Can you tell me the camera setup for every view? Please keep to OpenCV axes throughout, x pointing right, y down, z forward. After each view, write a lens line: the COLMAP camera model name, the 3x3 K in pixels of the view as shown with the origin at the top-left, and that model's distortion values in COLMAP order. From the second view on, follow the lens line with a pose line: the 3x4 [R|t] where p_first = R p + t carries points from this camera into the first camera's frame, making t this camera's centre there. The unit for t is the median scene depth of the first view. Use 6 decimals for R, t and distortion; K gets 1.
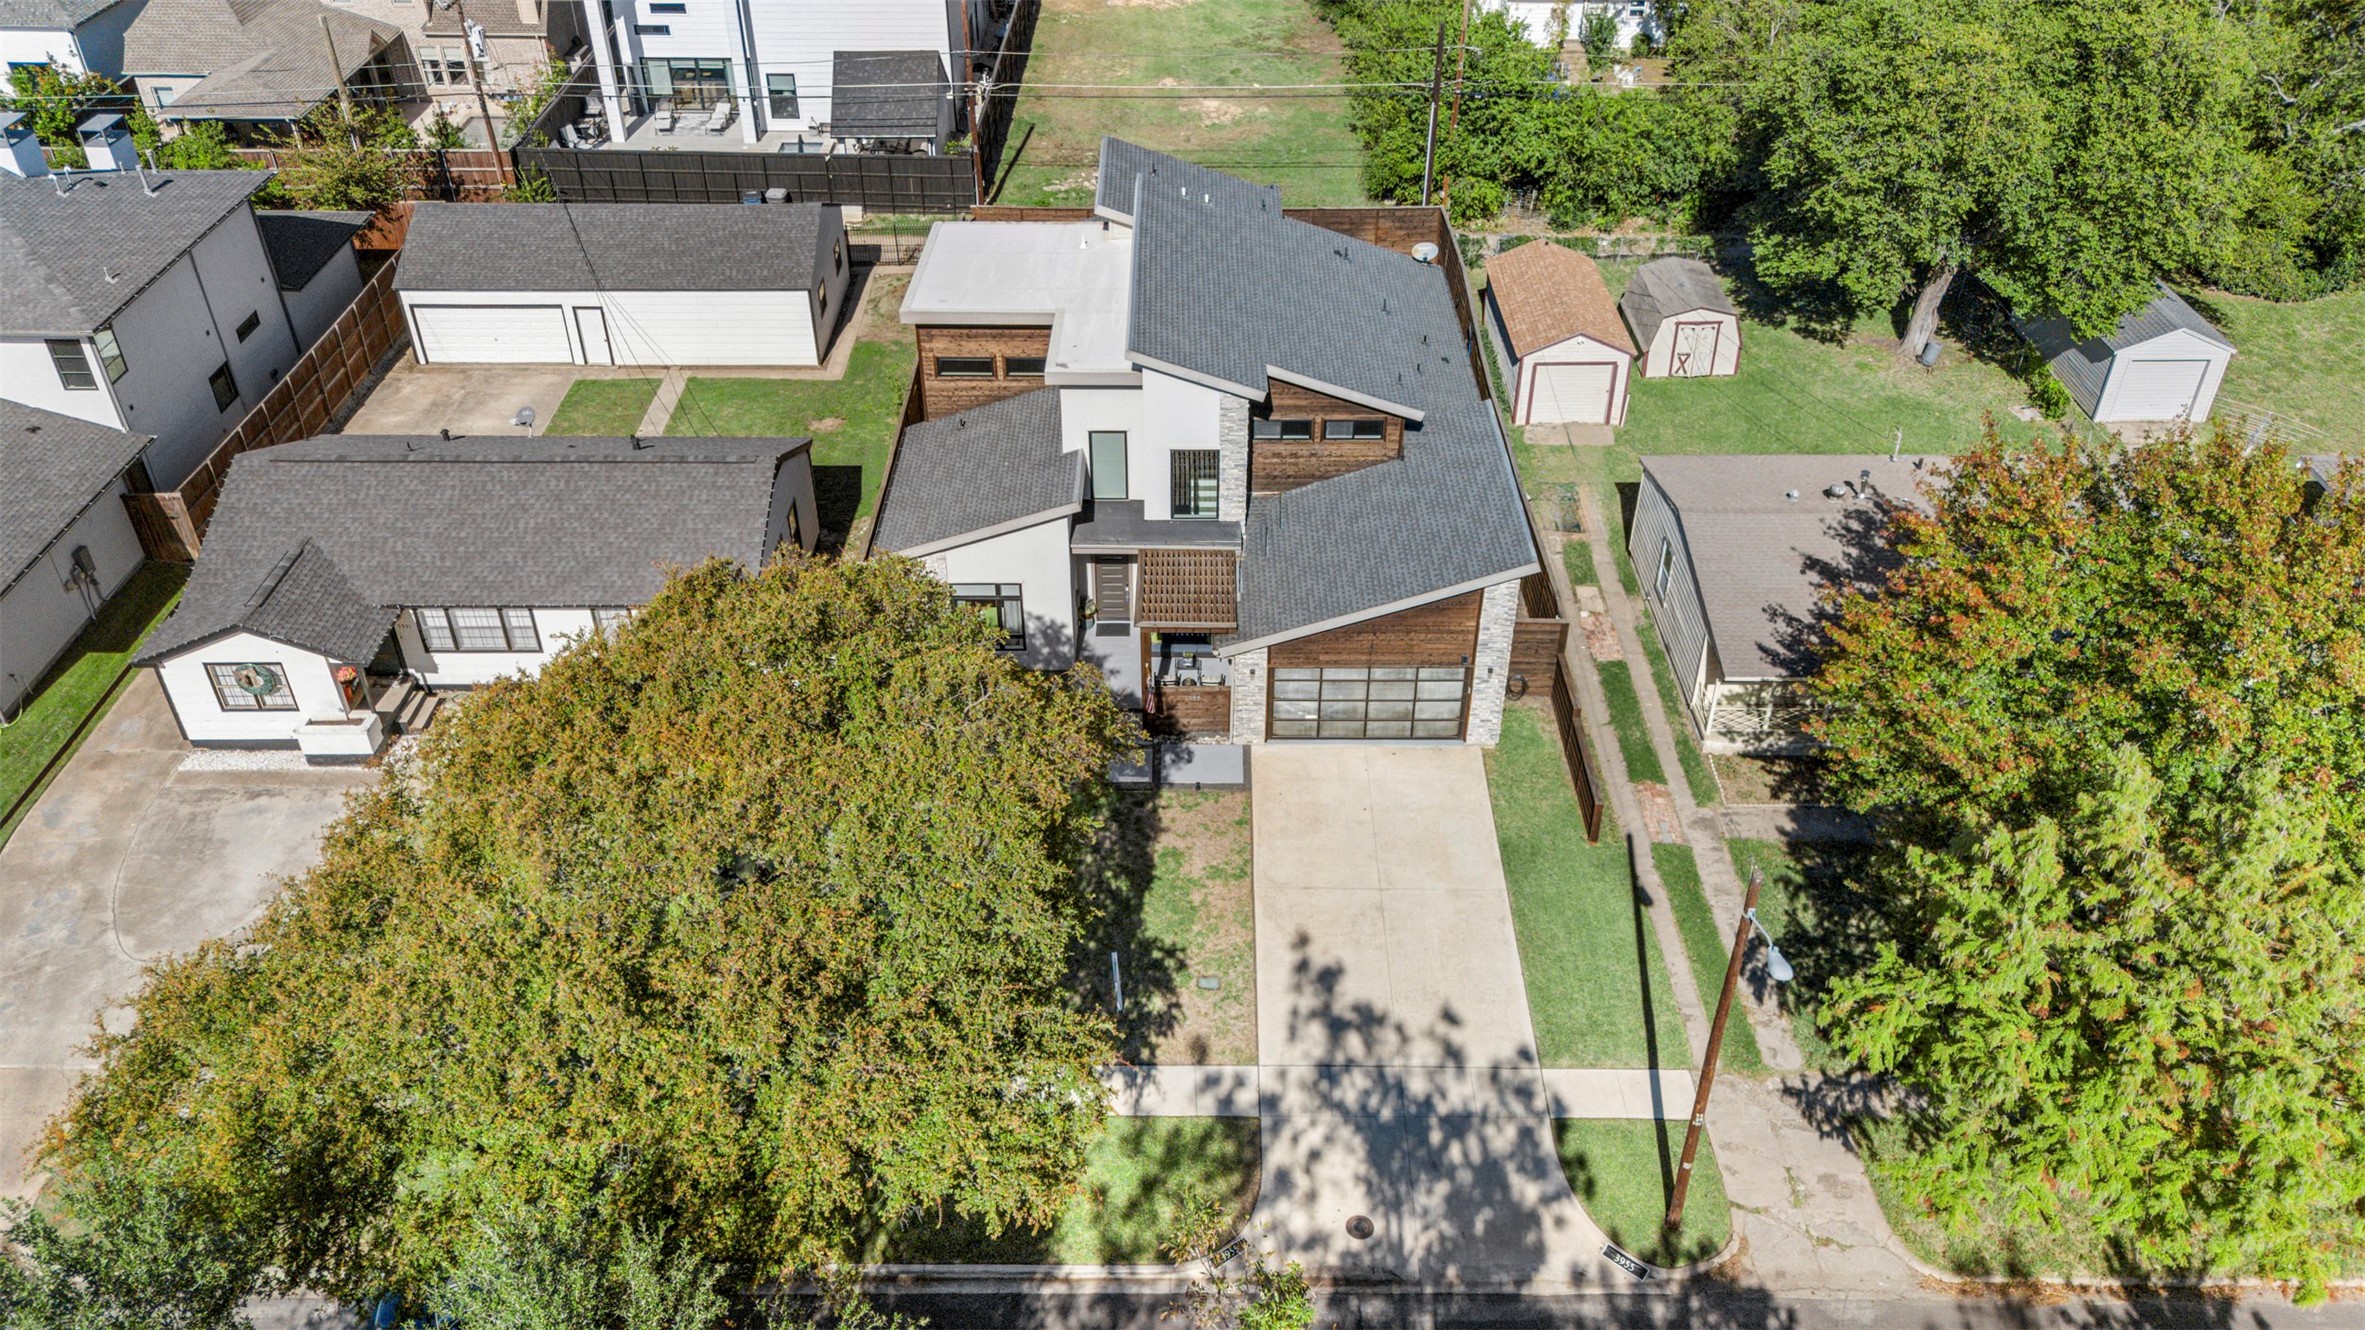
lens RADIAL K [[1725.9, 0, 1182.5], [0, 1725.9, 665.0], [0, 0, 1]] dist [0.003558, 0.001654]
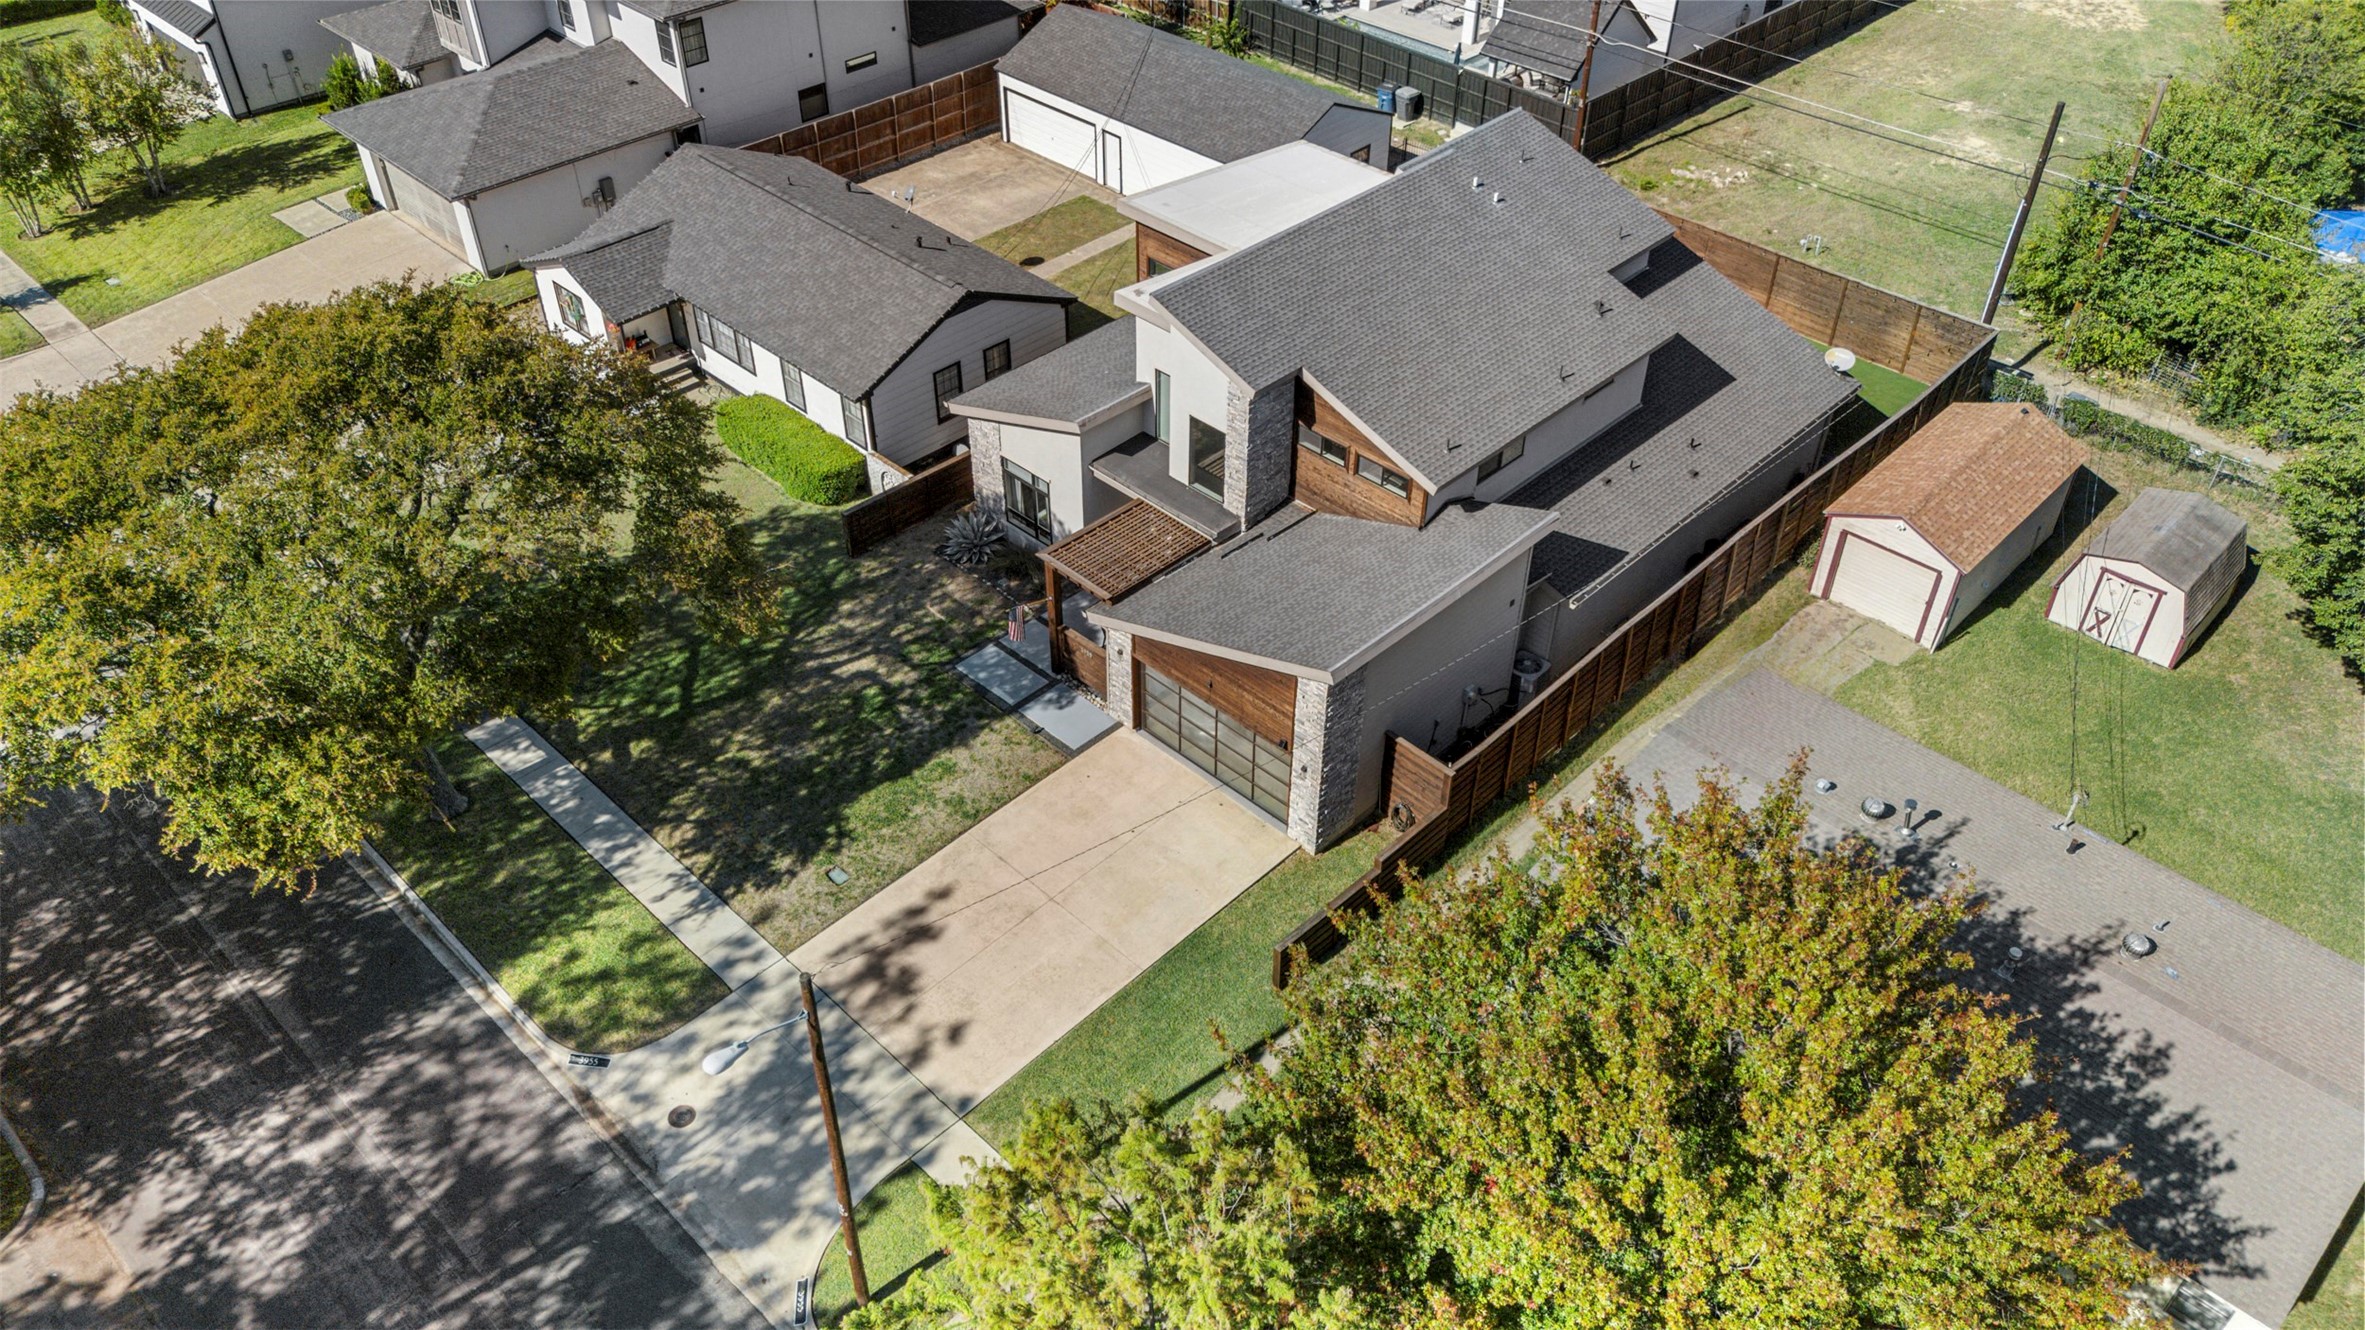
lens RADIAL K [[1686.3, 0, 1190.9], [0, 1686.3, 716.4], [0, 0, 1]] dist [0.007050, 0.006684]
pose [[0.715124, 0.465832, -0.521151, 0.623092], [-0.419497, 0.882391, 0.213093, -0.196532], [0.559124, 0.066234, 0.826434, 0.262186]]
